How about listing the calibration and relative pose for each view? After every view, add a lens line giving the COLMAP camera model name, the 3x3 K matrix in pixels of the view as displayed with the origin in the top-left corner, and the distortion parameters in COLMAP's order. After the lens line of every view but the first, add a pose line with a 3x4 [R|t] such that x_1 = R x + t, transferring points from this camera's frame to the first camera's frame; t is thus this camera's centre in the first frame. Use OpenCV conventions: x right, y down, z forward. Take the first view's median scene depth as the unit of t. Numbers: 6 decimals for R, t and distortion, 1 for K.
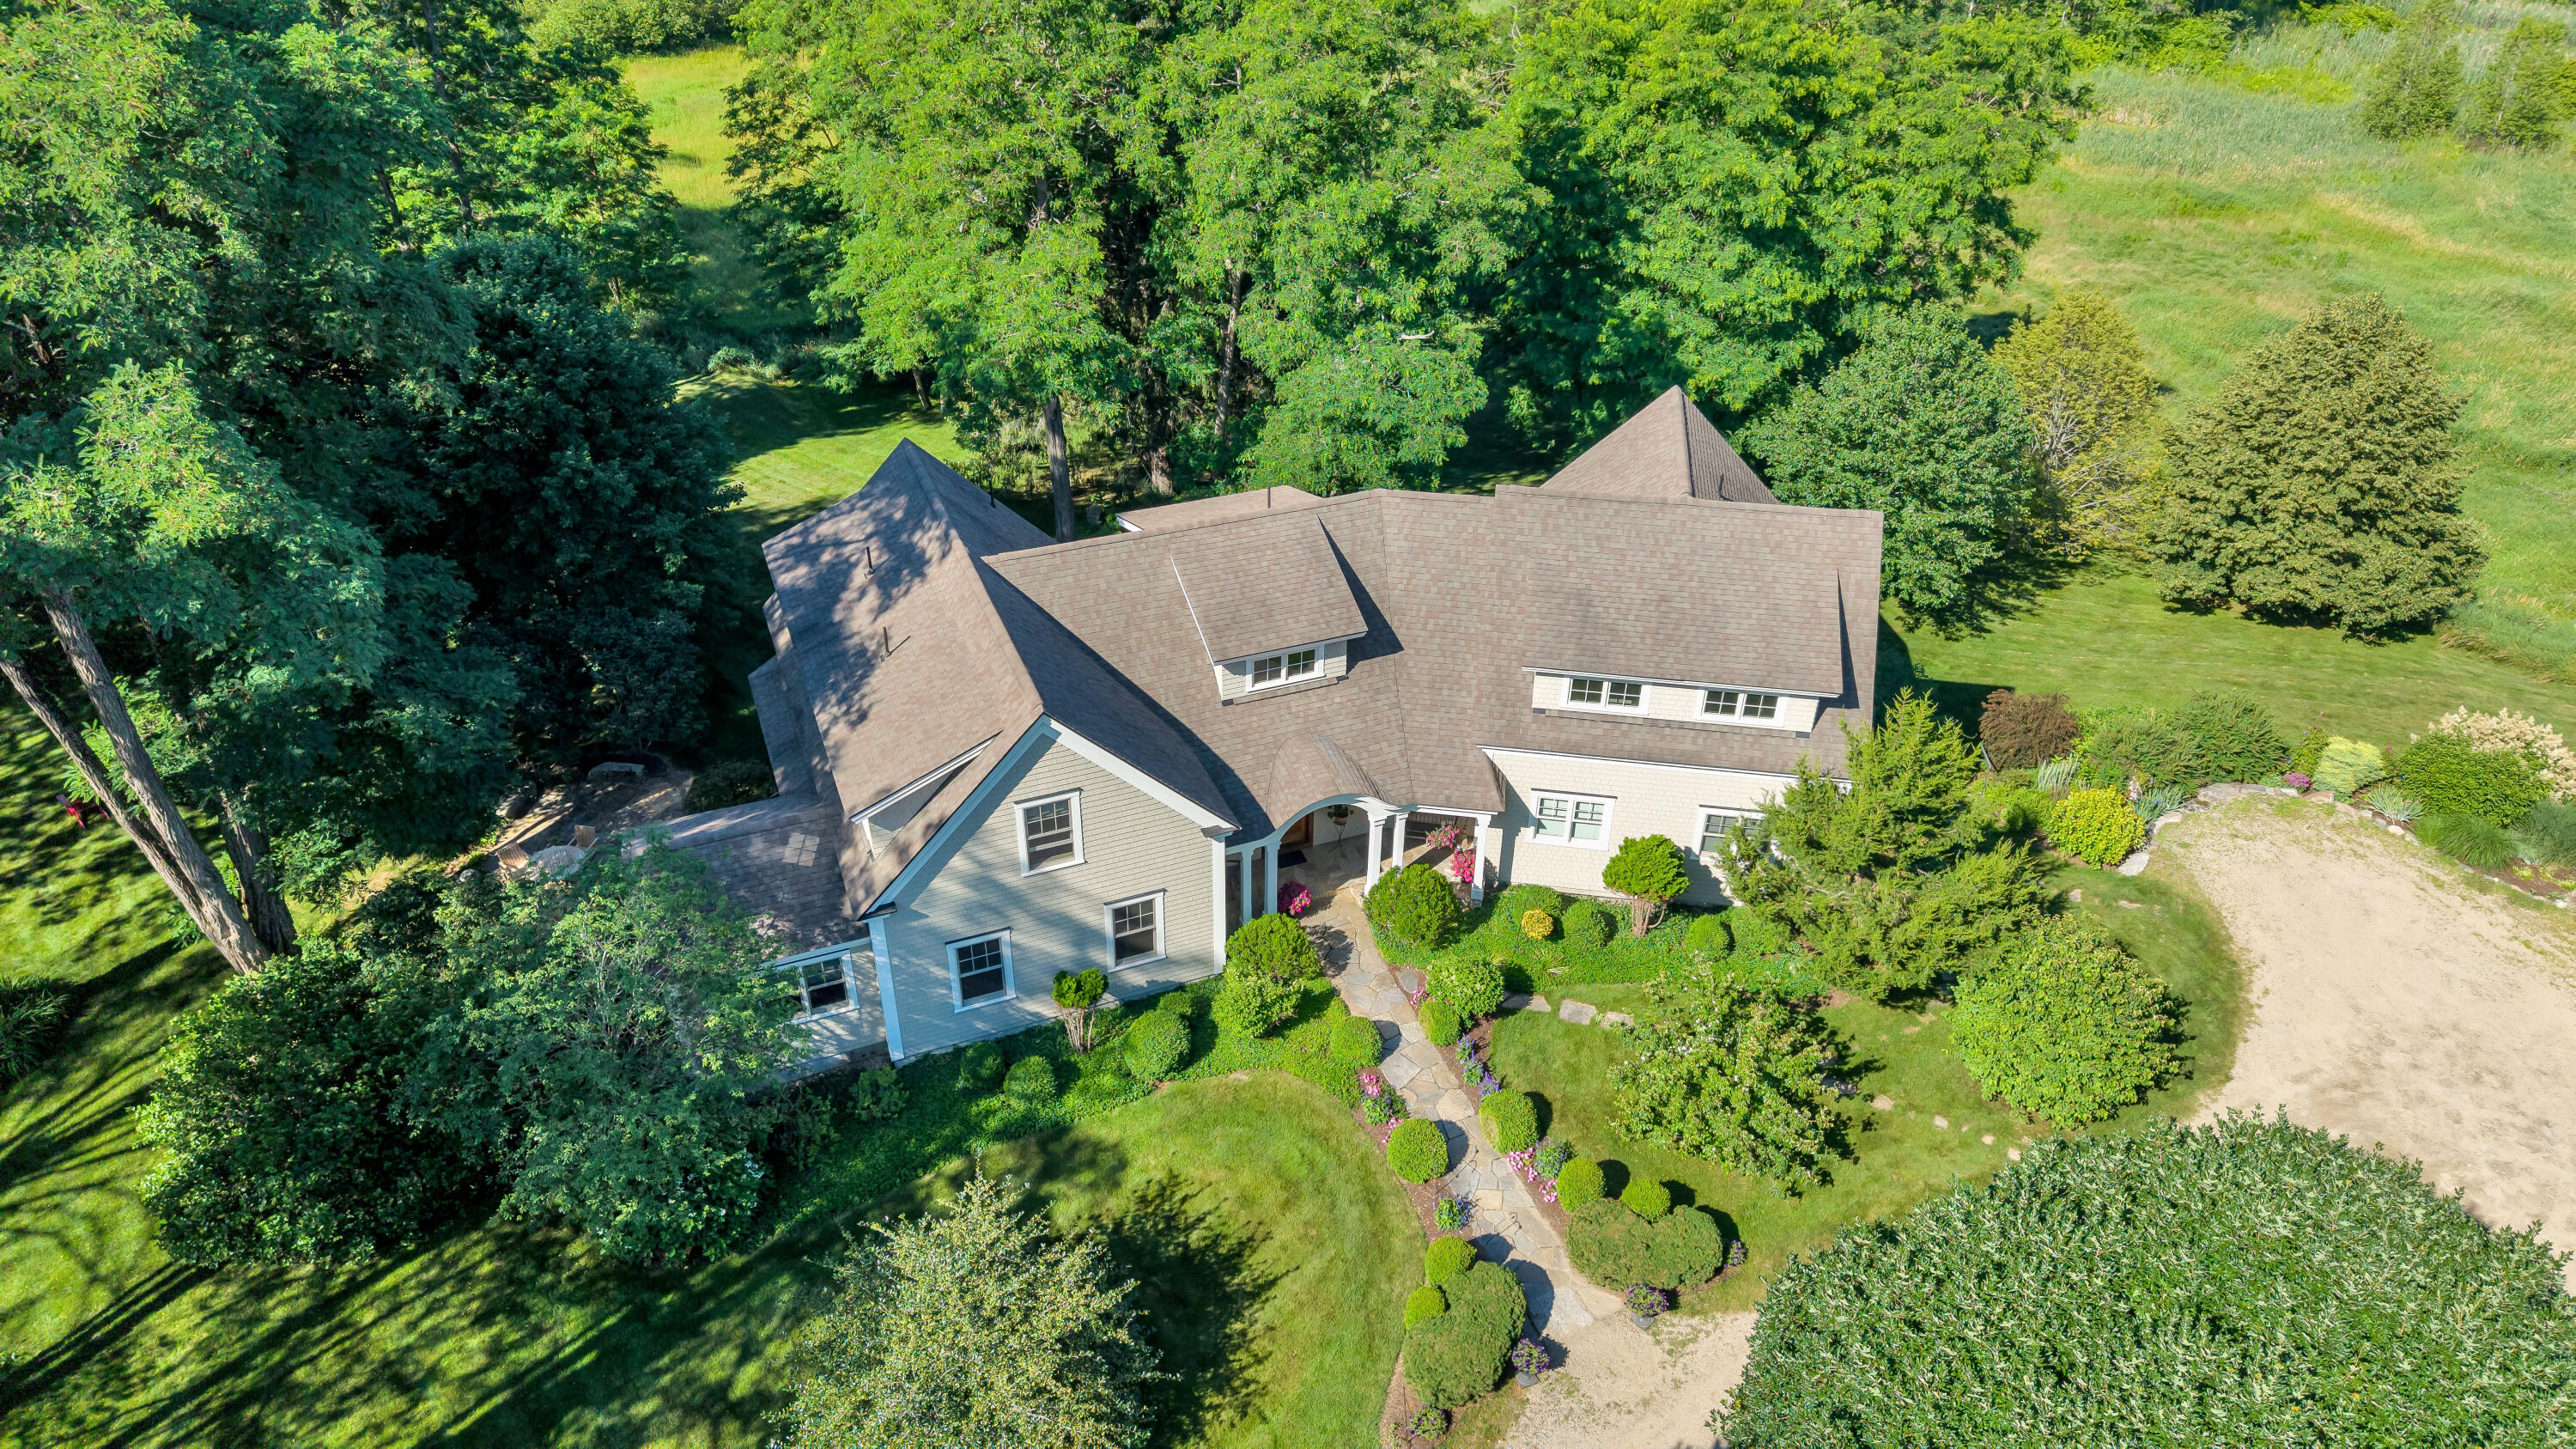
lens RADIAL K [[1675.0, 0, 1283.3], [0, 1675.0, 768.1], [0, 0, 1]] dist [0.025696, -0.024004]
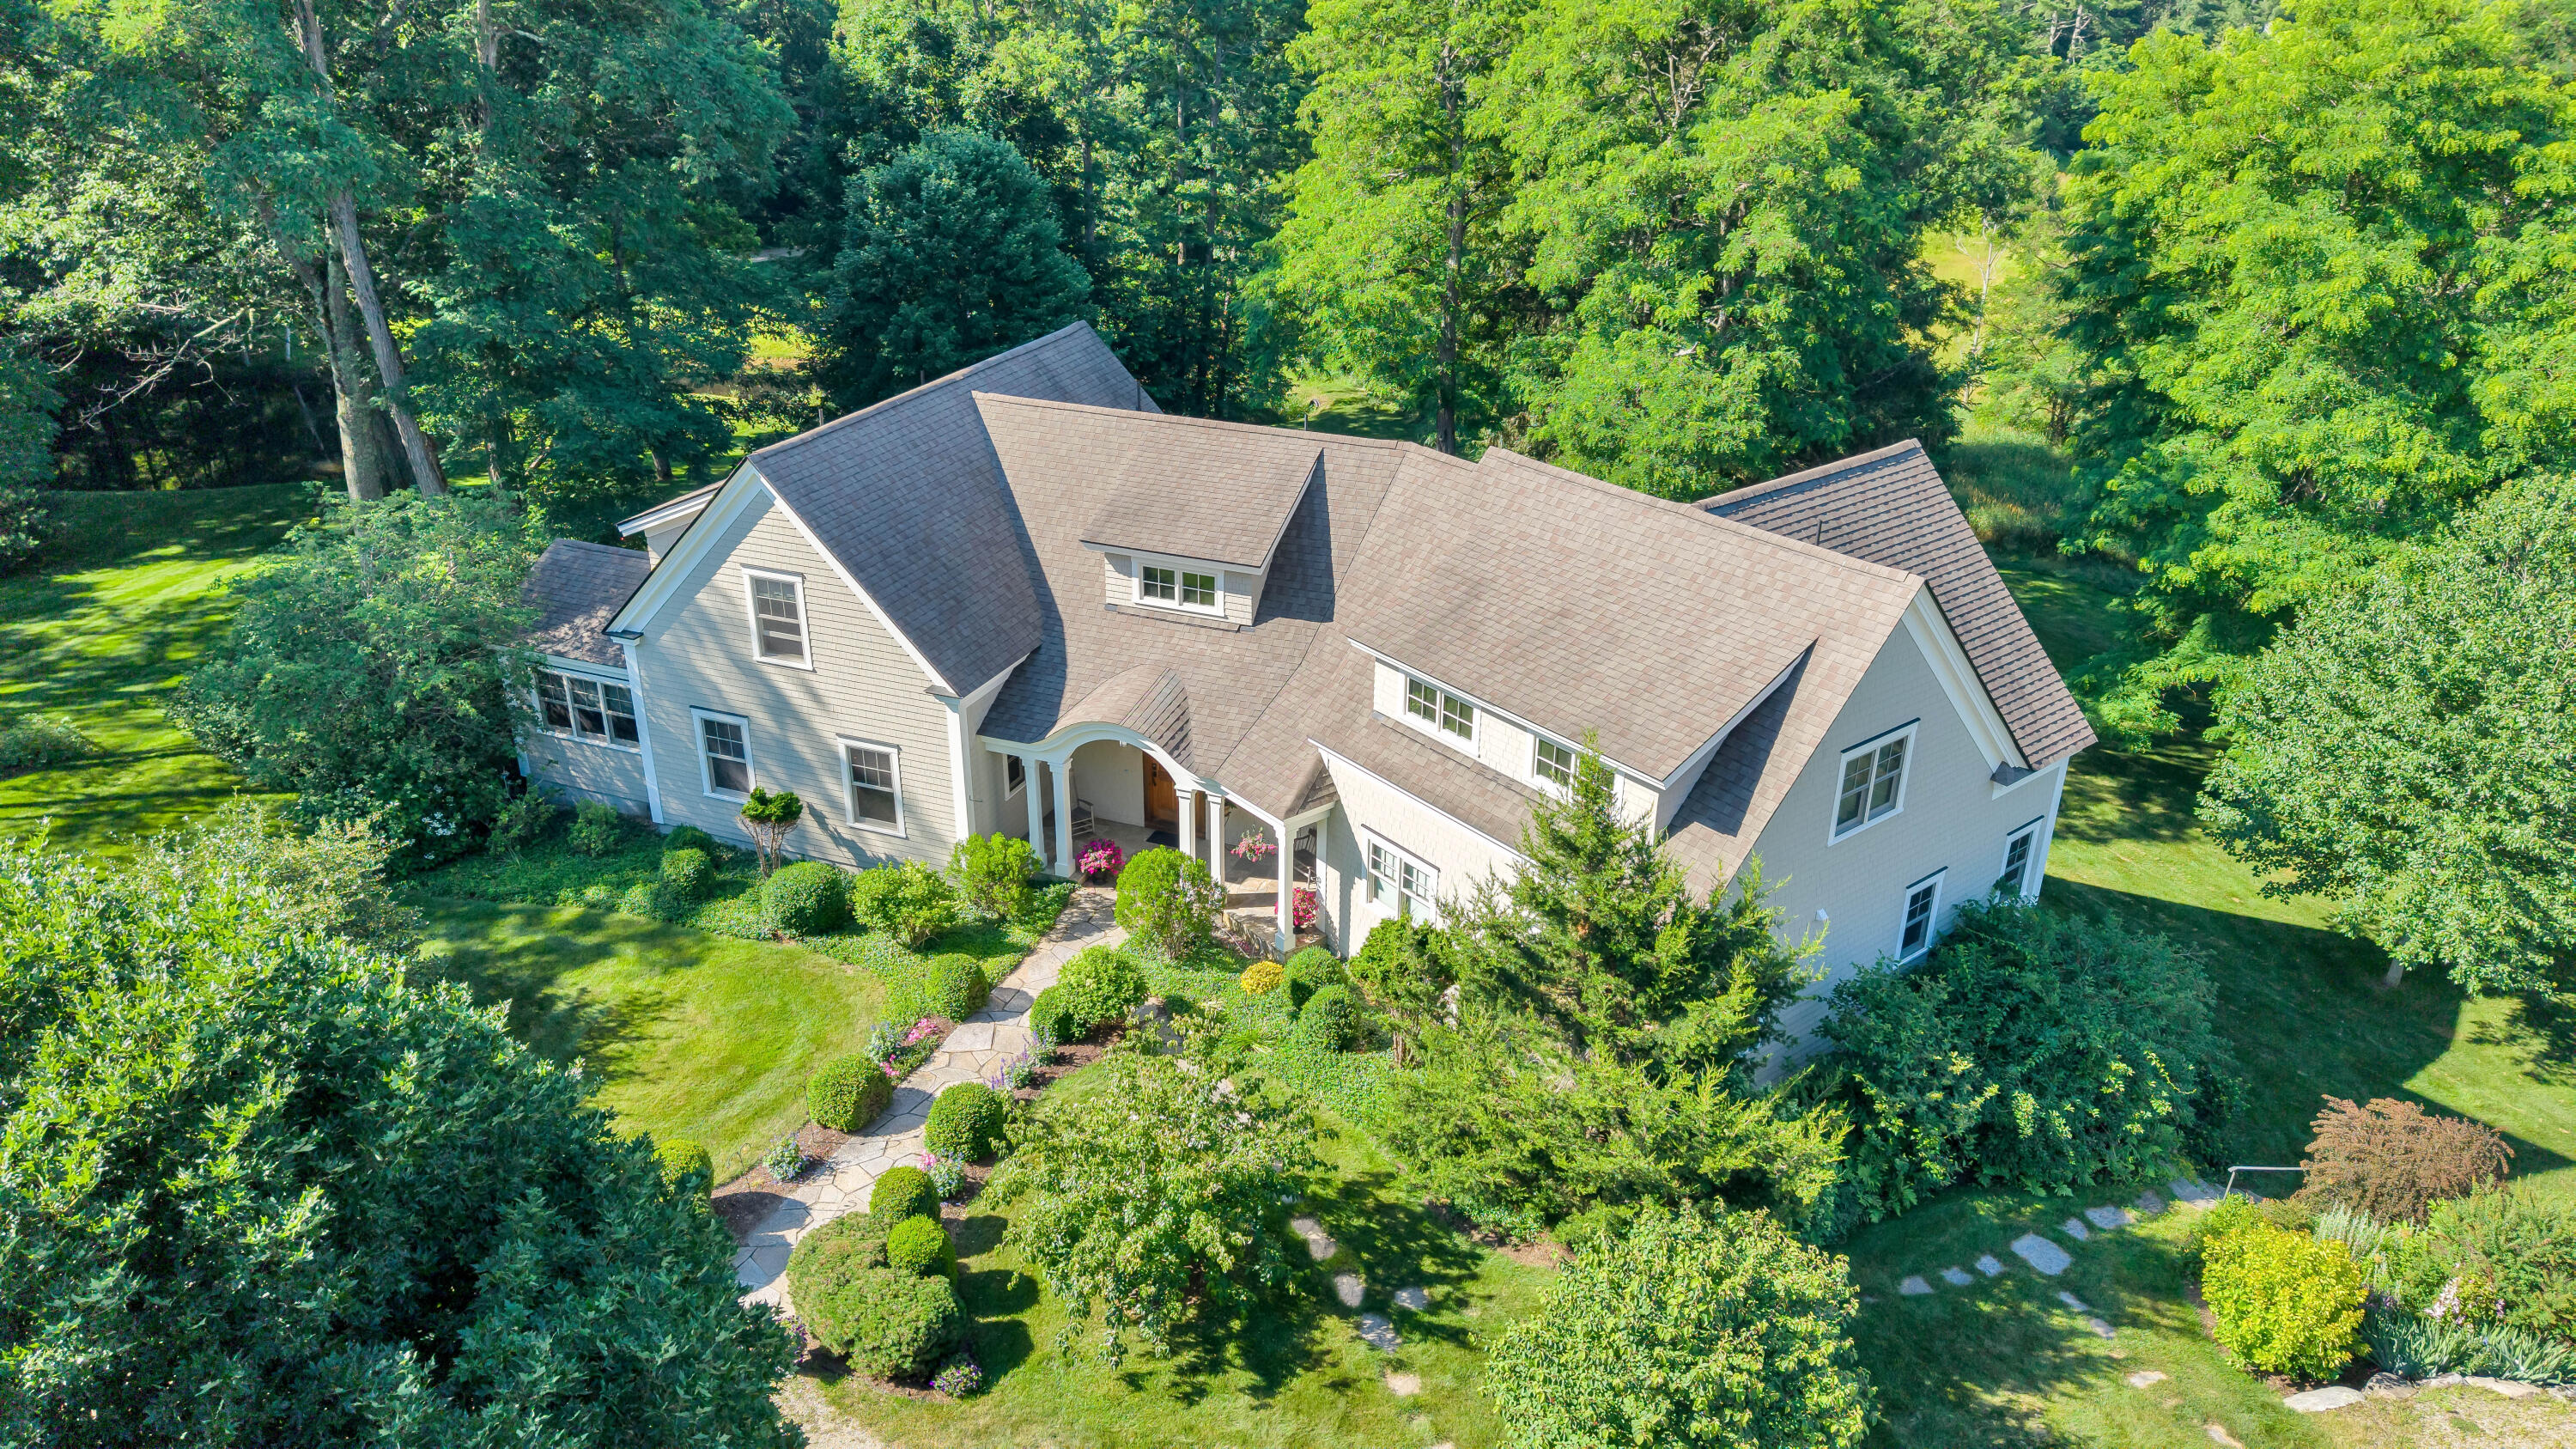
lens RADIAL K [[1675.0, 0, 1283.3], [0, 1675.0, 768.1], [0, 0, 1]] dist [0.025696, -0.024004]
pose [[0.734633, 0.304534, -0.606279, 0.567660], [-0.402013, 0.915224, -0.027406, 0.024079], [0.546535, 0.263865, 0.794780, 0.381908]]
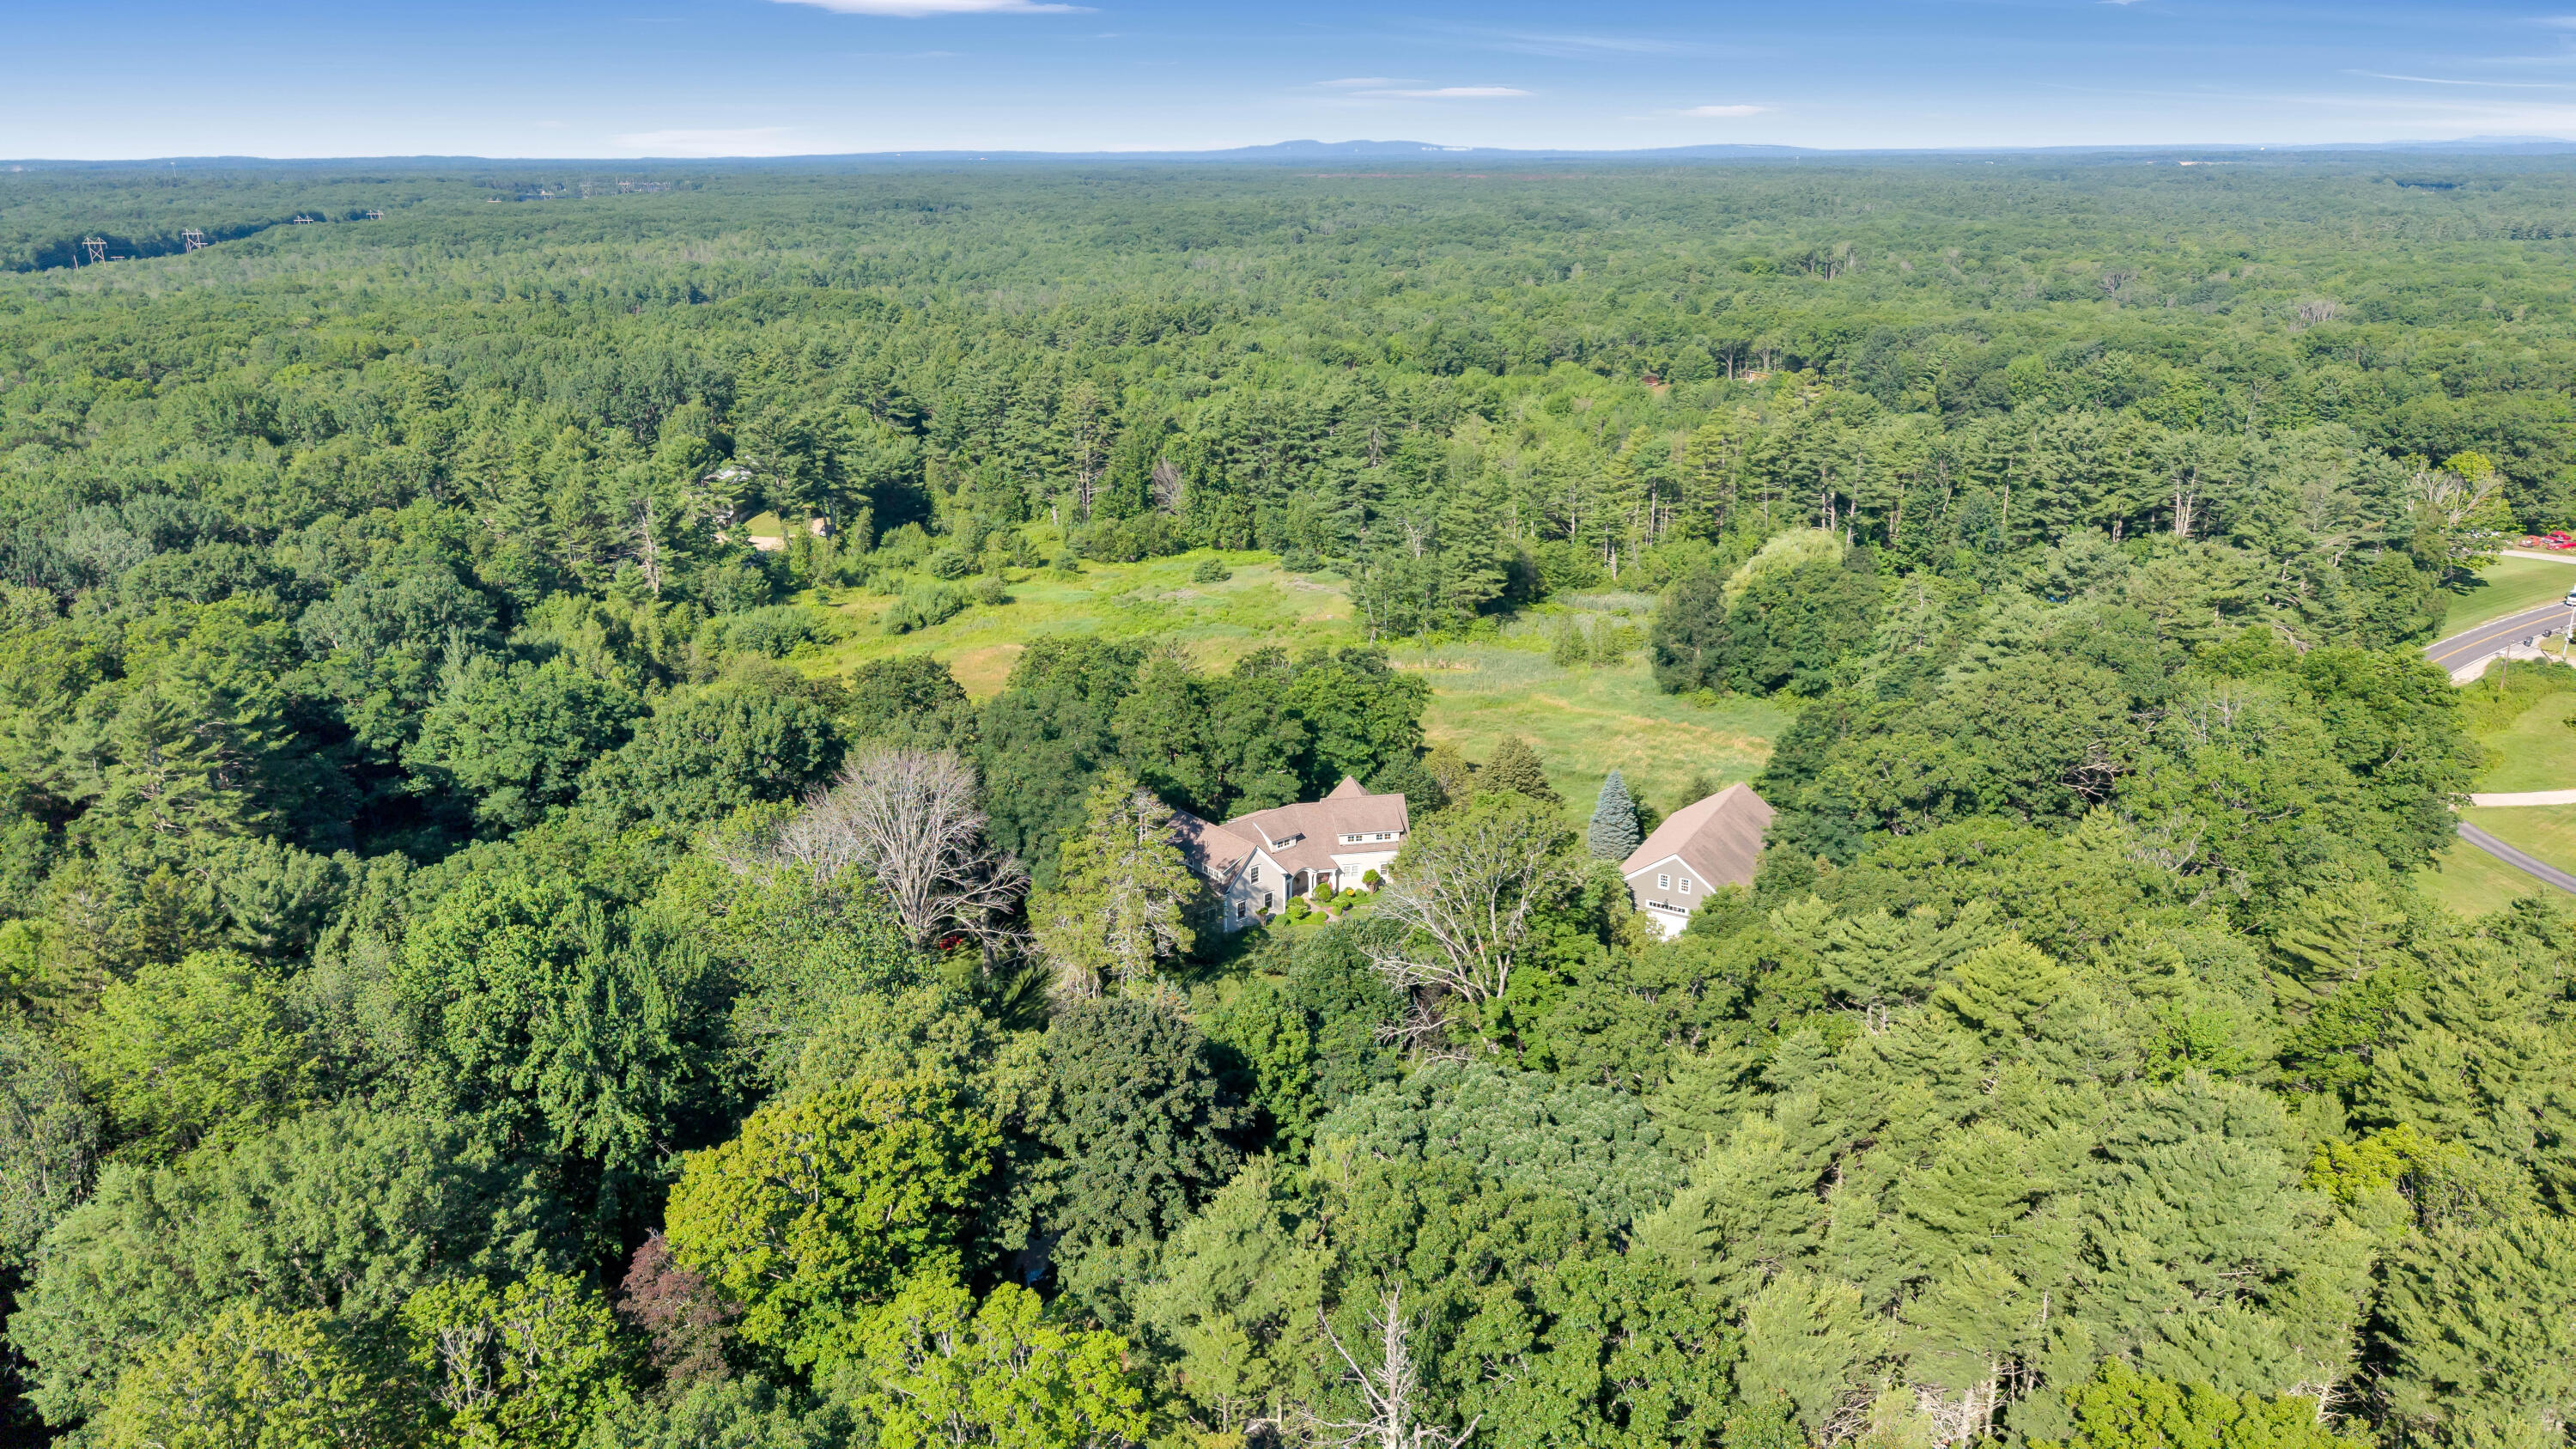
lens RADIAL K [[1675.0, 0, 1283.3], [0, 1675.0, 768.1], [0, 0, 1]] dist [0.025696, -0.024004]
pose [[0.951297, -0.108097, 0.288703, -1.236870], [0.183955, 0.950548, -0.250238, 0.842678], [-0.247376, 0.291159, 0.924138, -3.090802]]
